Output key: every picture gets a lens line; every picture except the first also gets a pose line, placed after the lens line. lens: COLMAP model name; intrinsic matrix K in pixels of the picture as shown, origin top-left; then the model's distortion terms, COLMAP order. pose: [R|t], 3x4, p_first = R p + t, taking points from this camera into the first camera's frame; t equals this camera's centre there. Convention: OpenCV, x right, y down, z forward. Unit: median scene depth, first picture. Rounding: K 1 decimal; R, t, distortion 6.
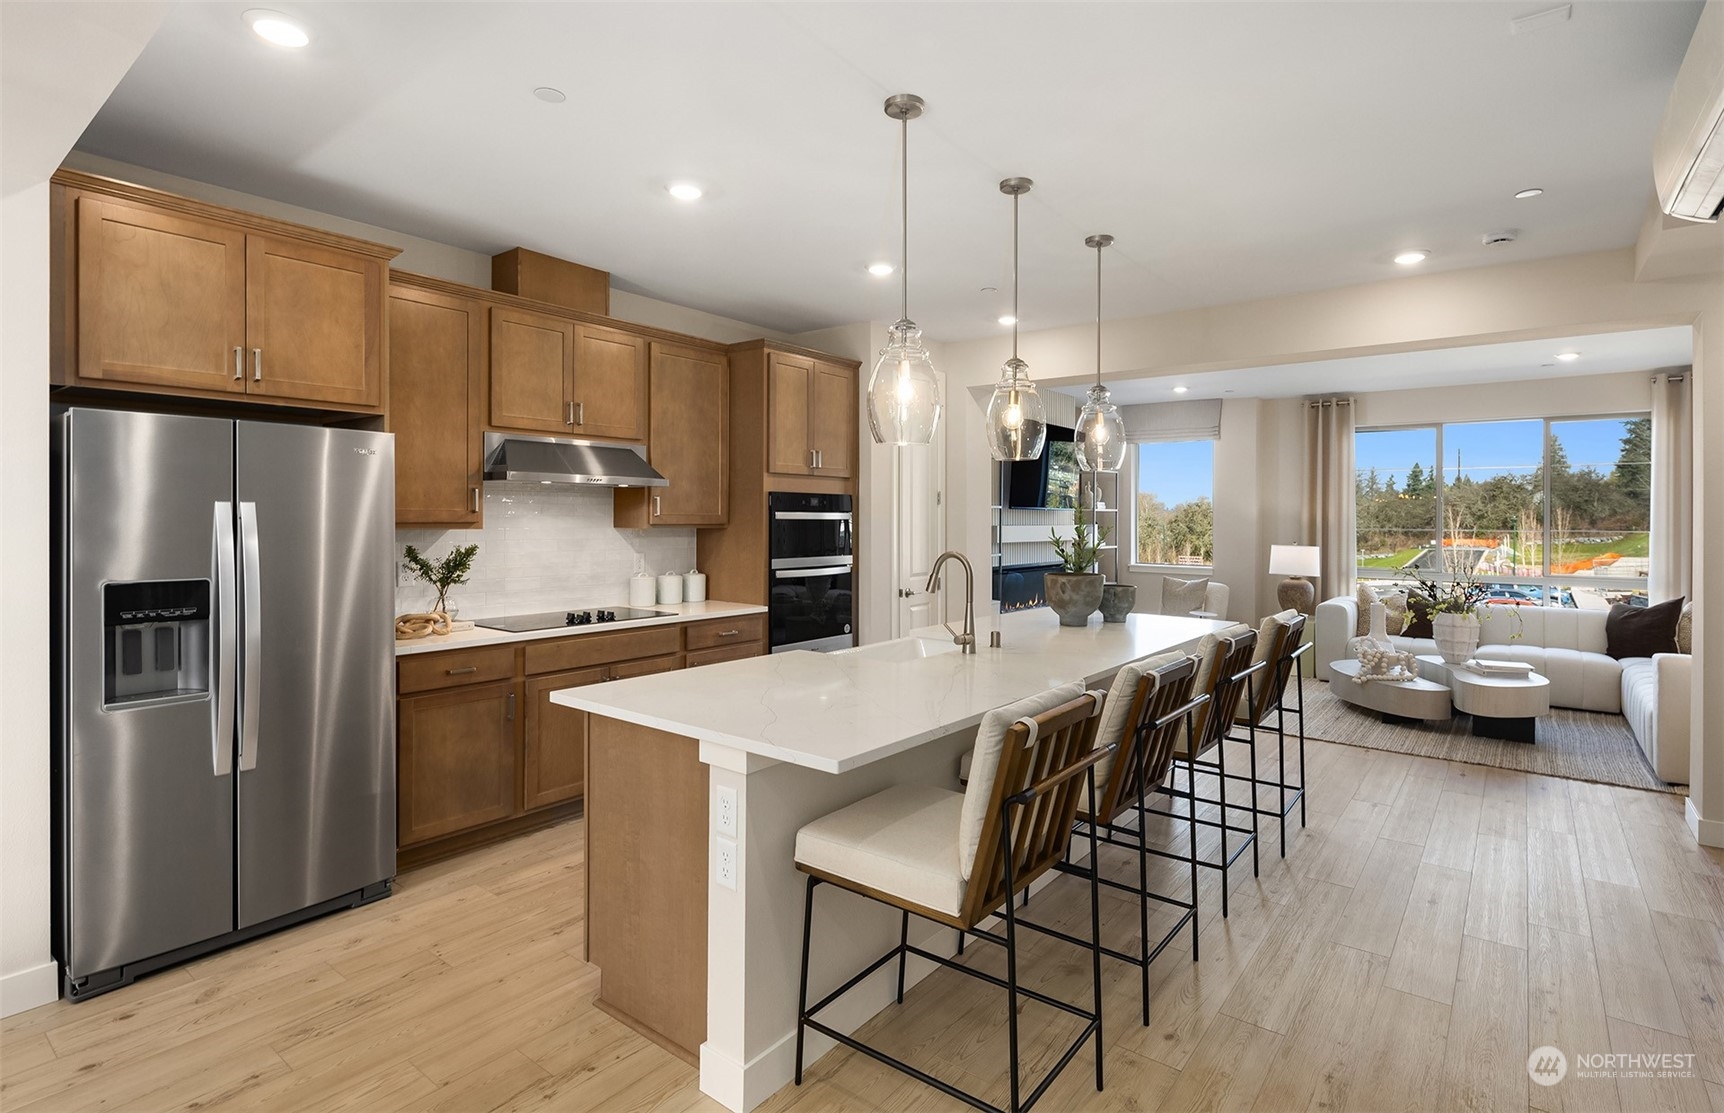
lens RADIAL K [[849.3, 0, 866.2], [0, 849.3, 513.6], [0, 0, 1]] dist [-0.001684, -0.001038]
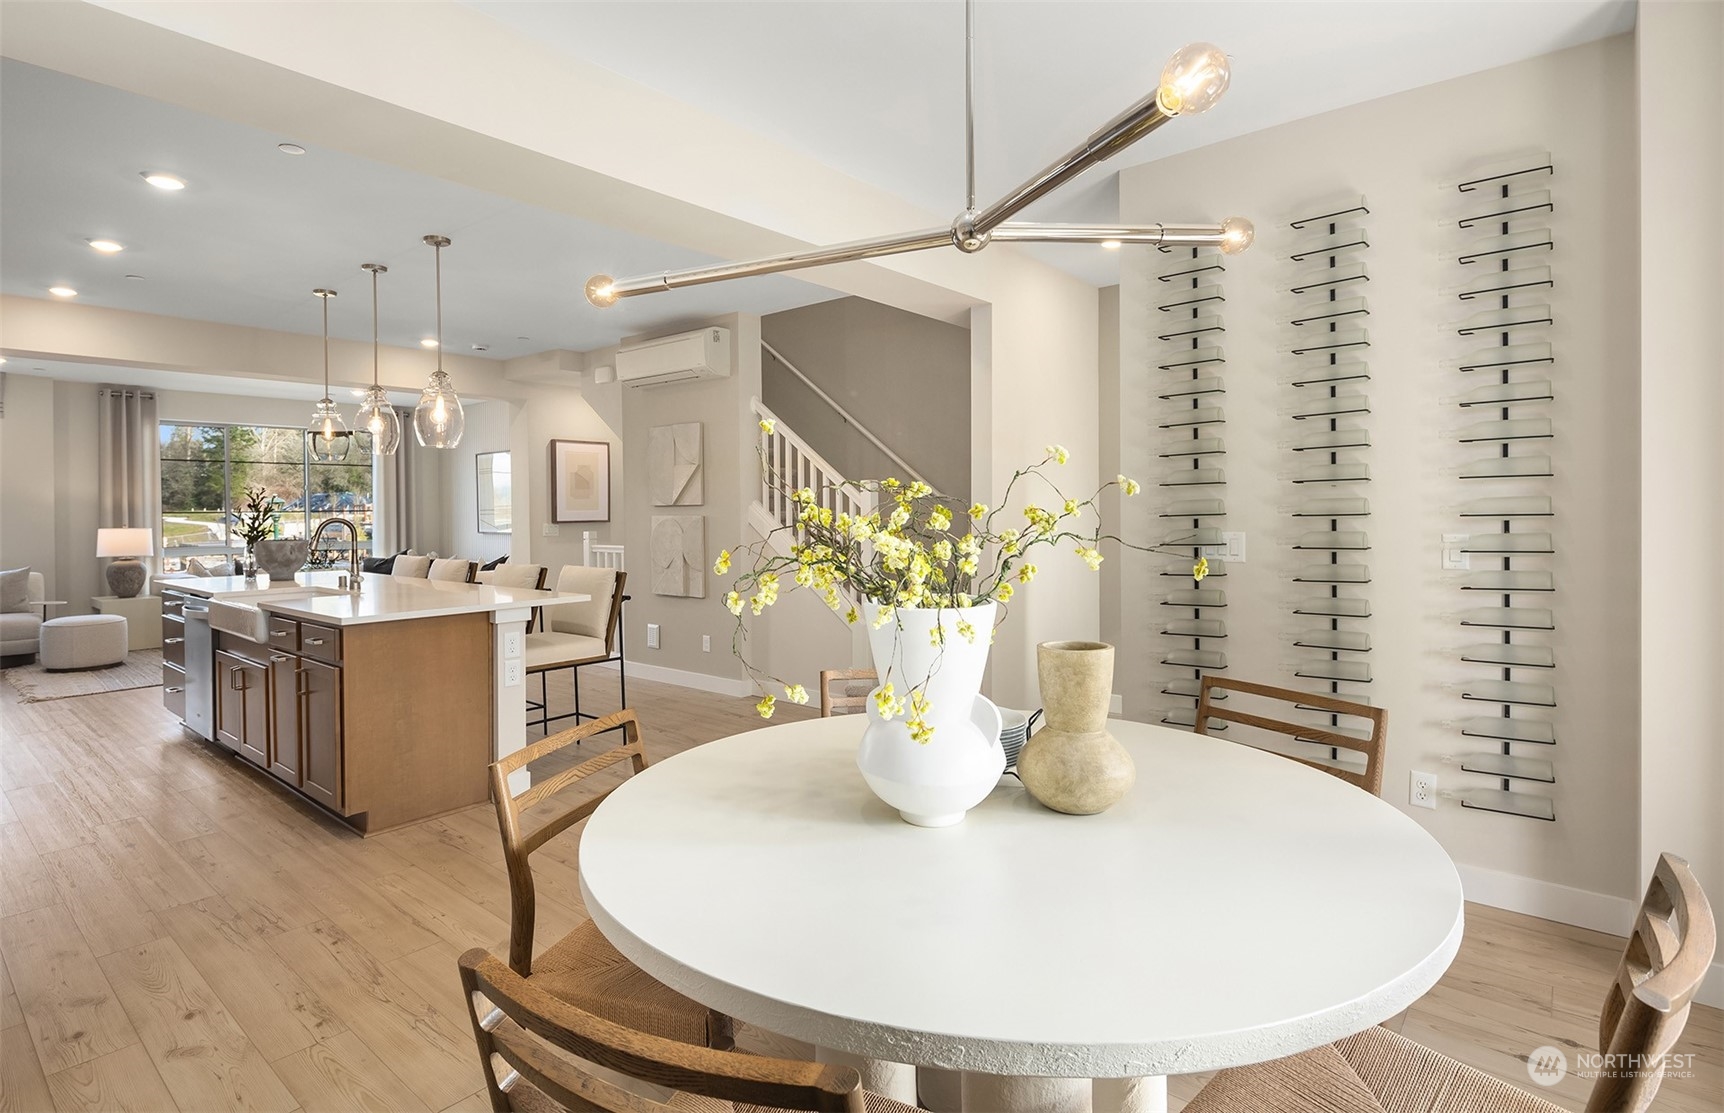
lens RADIAL K [[849.3, 0, 866.2], [0, 849.3, 513.6], [0, 0, 1]] dist [-0.001684, -0.001038]
pose [[0.046743, -0.016682, 0.998768, -0.465644], [0.007906, 0.999835, 0.016330, 0.008140], [-0.998876, 0.007133, 0.046868, 0.030180]]
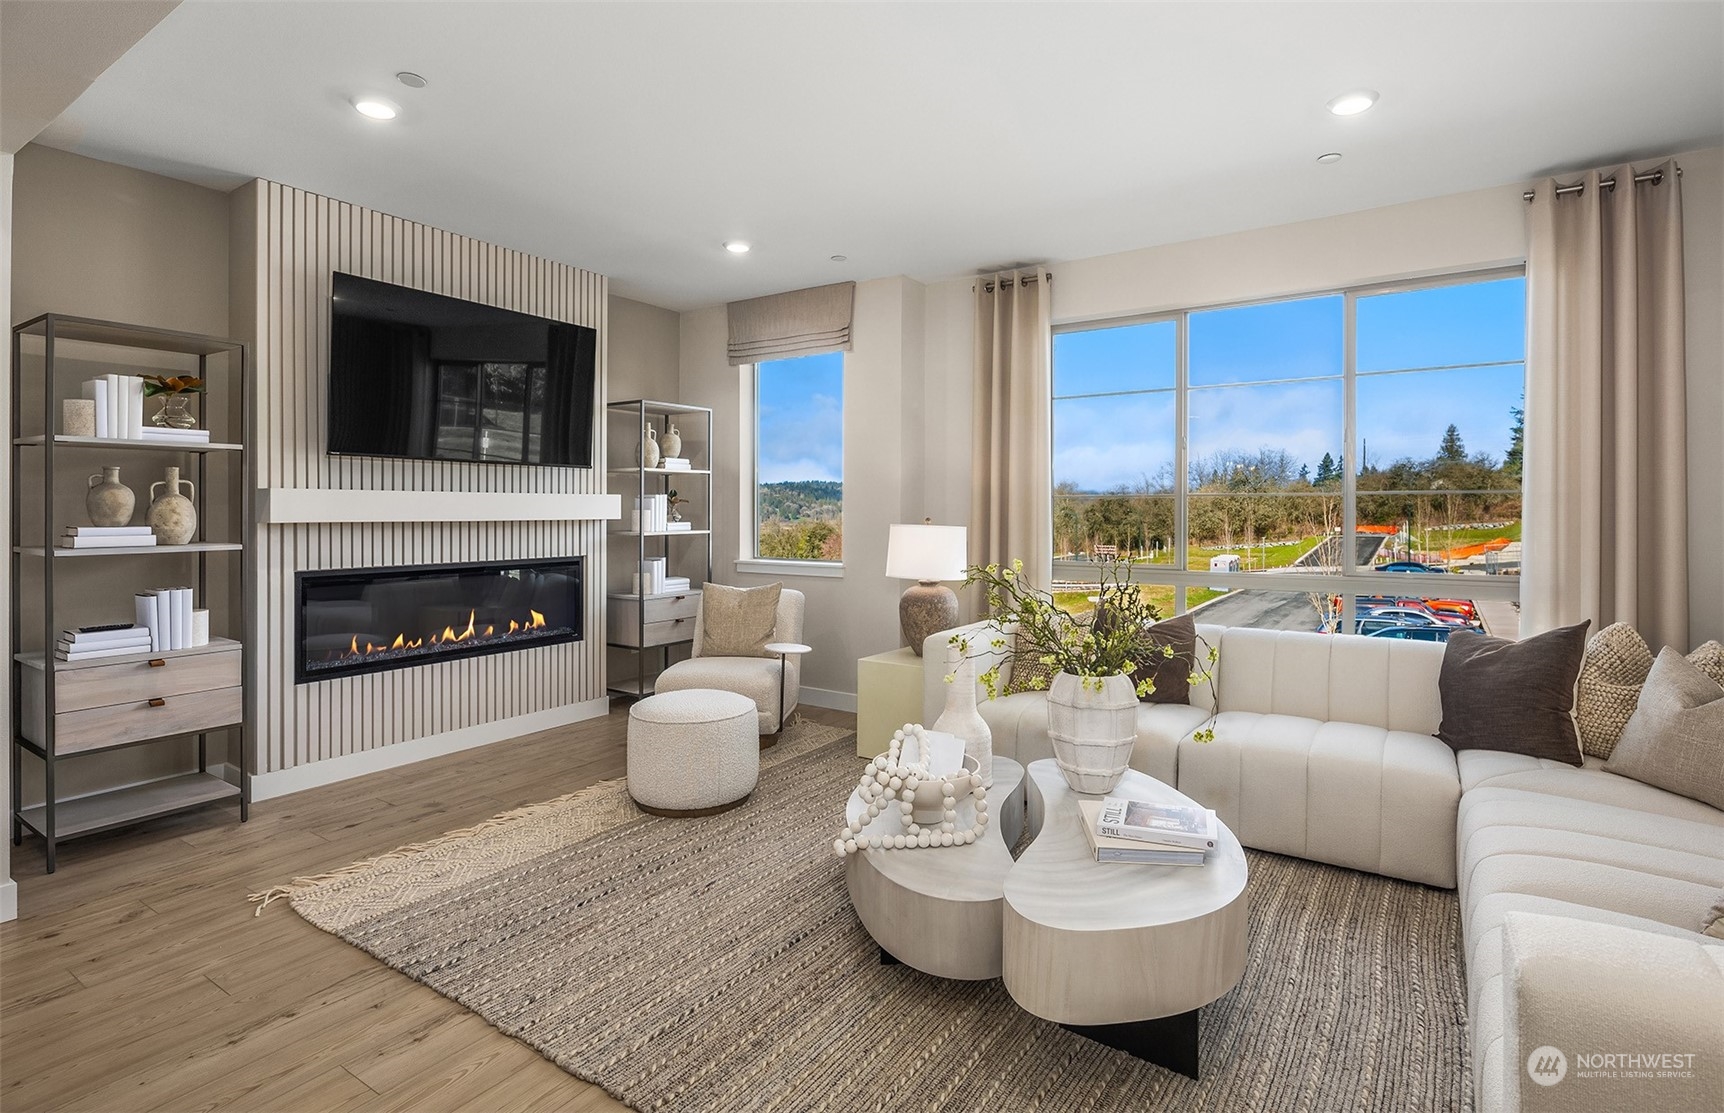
lens RADIAL K [[850.6, 0, 862.9], [0, 850.6, 500.4], [0, 0, 1]] dist [-0.003140, -0.000486]
pose [[0.997259, -0.006929, 0.073671, 0.393798], [0.007428, 0.999951, -0.006507, 0.023138], [-0.073623, 0.007037, 0.997261, 0.415932]]
